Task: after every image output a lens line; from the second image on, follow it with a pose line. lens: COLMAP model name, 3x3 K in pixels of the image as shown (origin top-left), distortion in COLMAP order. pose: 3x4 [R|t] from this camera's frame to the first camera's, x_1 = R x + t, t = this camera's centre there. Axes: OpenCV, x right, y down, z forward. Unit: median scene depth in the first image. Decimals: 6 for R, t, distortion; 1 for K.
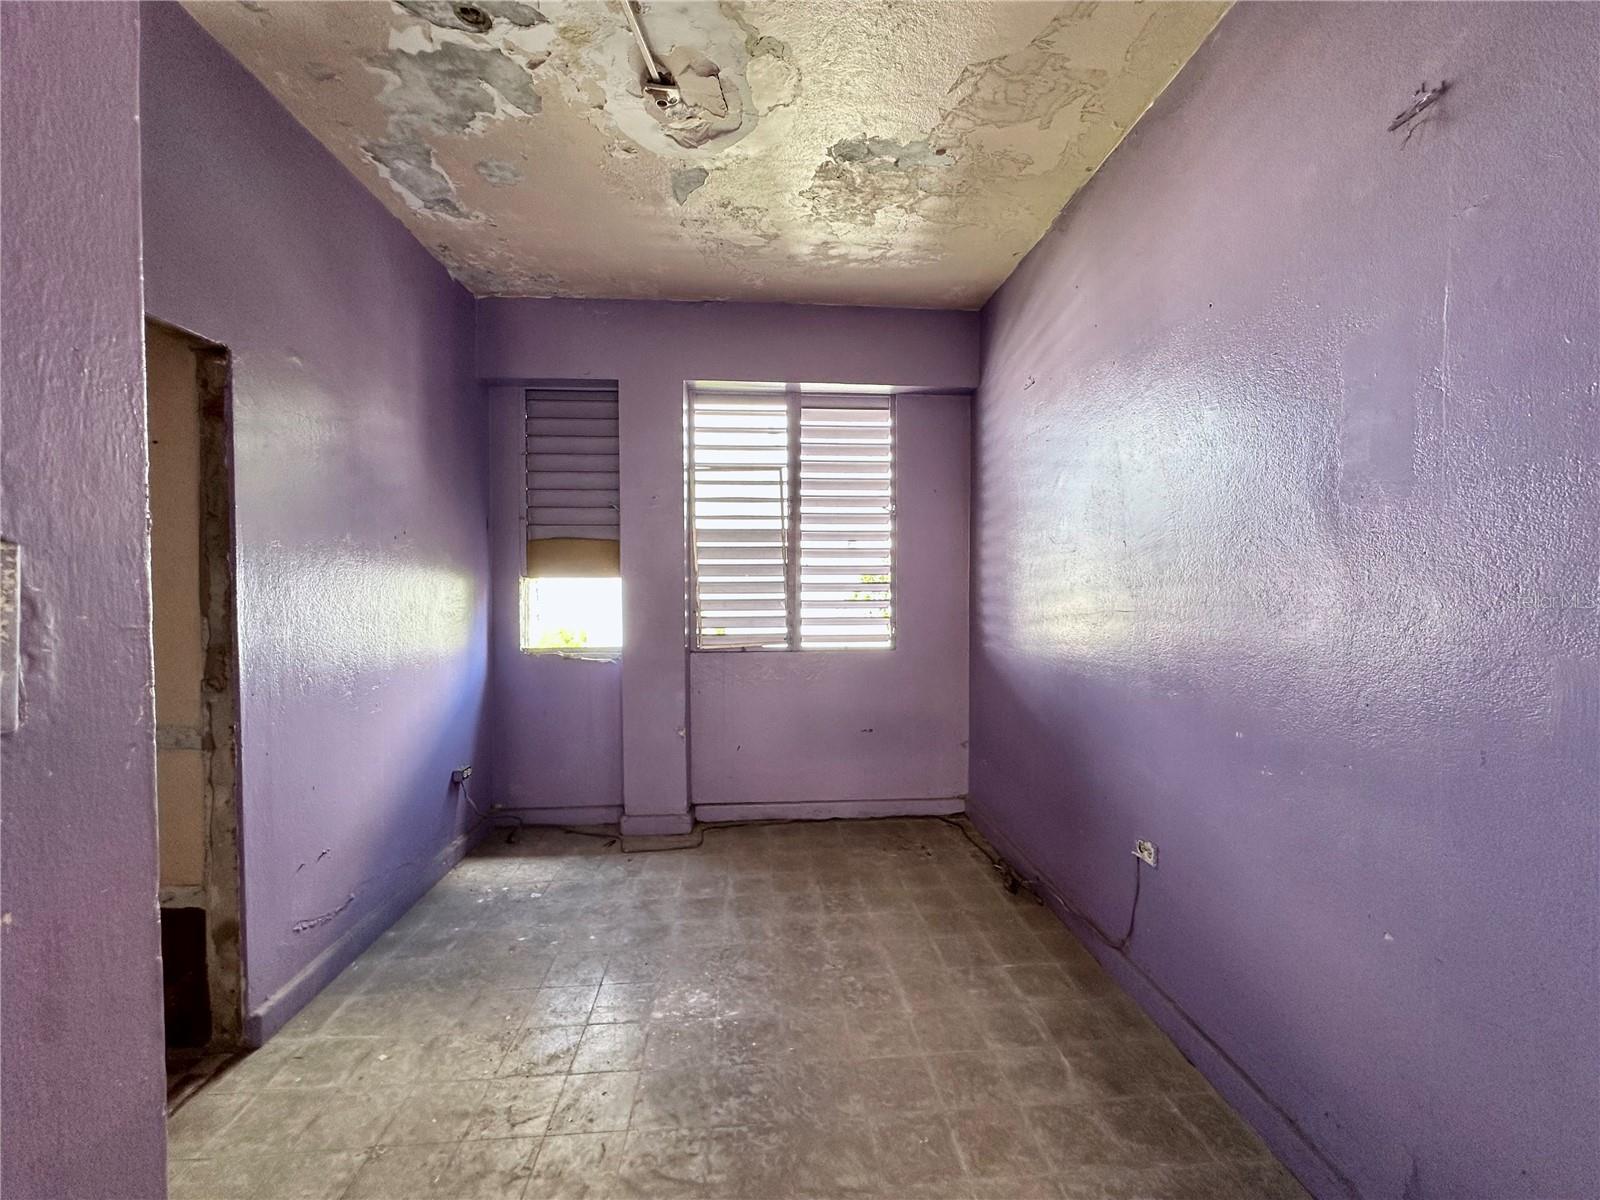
lens RADIAL K [[640.8, 0, 798.5], [0, 640.8, 599.1], [0, 0, 1]] dist [-0.003548, 0.000447]
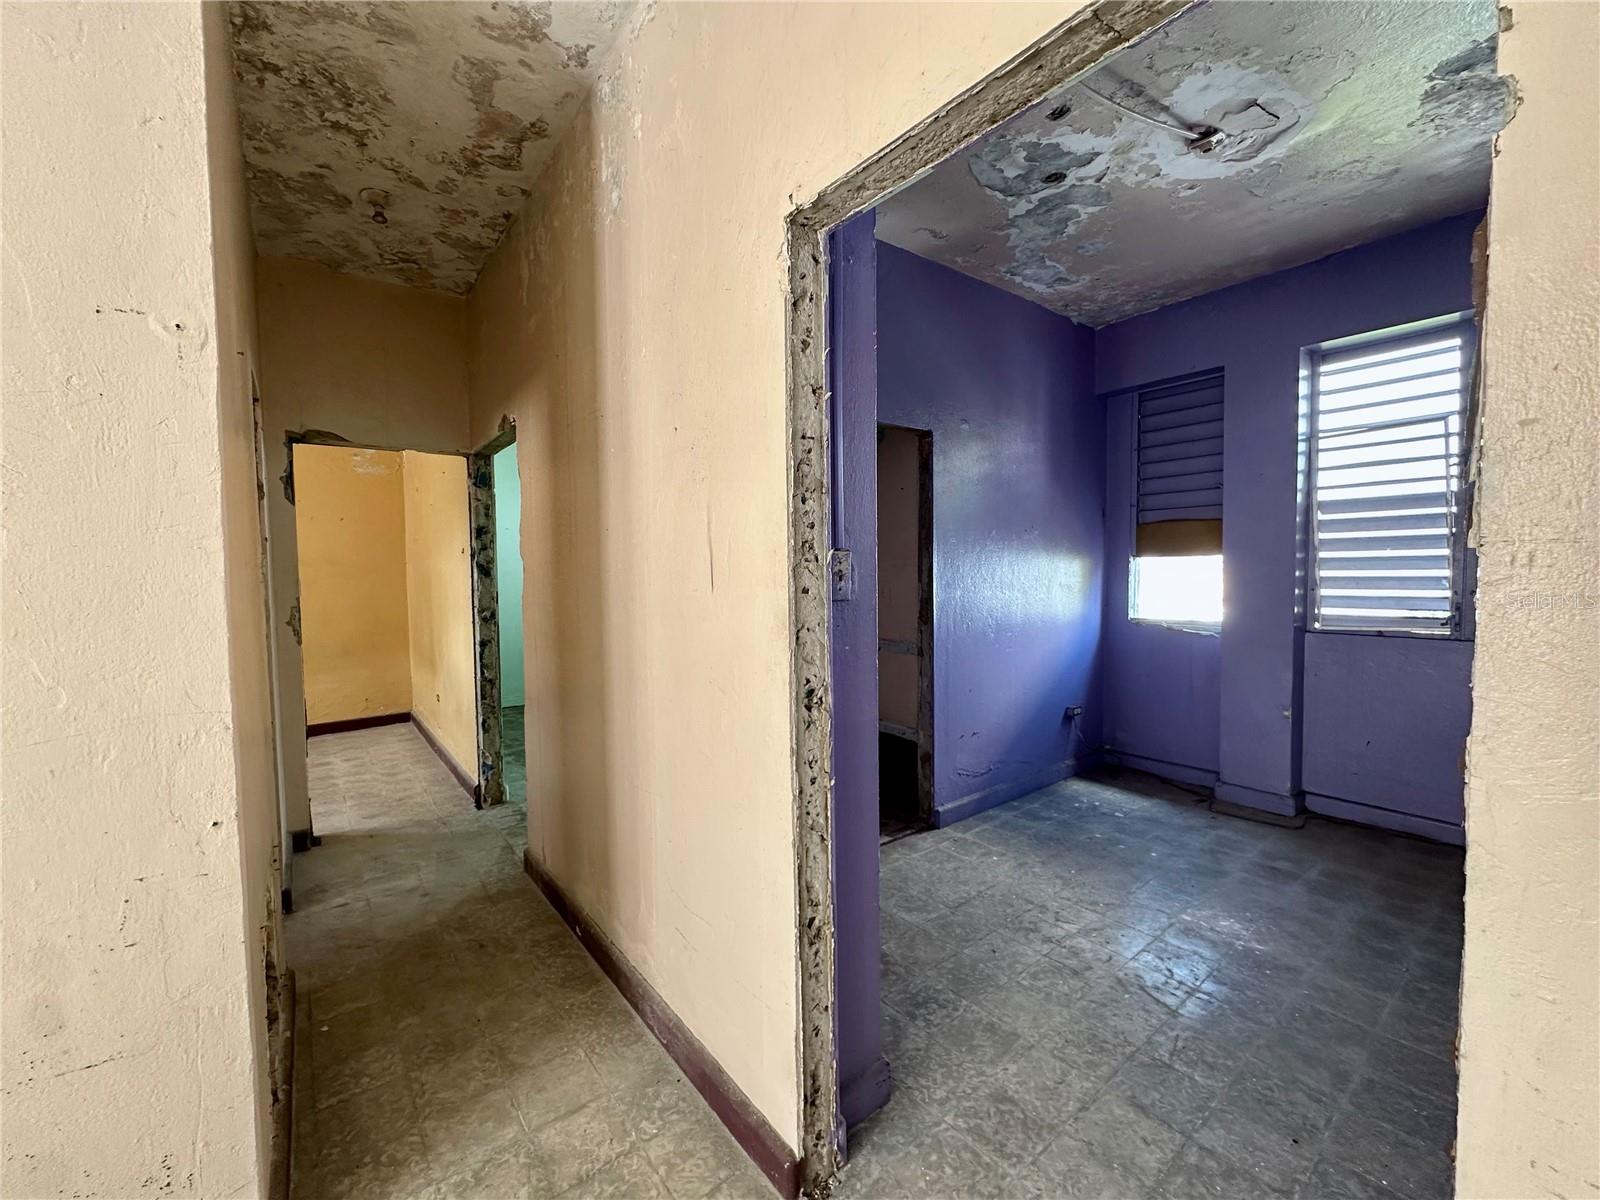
lens RADIAL K [[640.8, 0, 800.4], [0, 640.8, 599.6], [0, 0, 1]] dist [-0.003548, 0.000447]
pose [[0.561977, 0.034176, -0.826447, 0.278109], [-0.008610, 0.999334, 0.035470, 0.010494], [0.827108, -0.012817, 0.561897, -0.219303]]
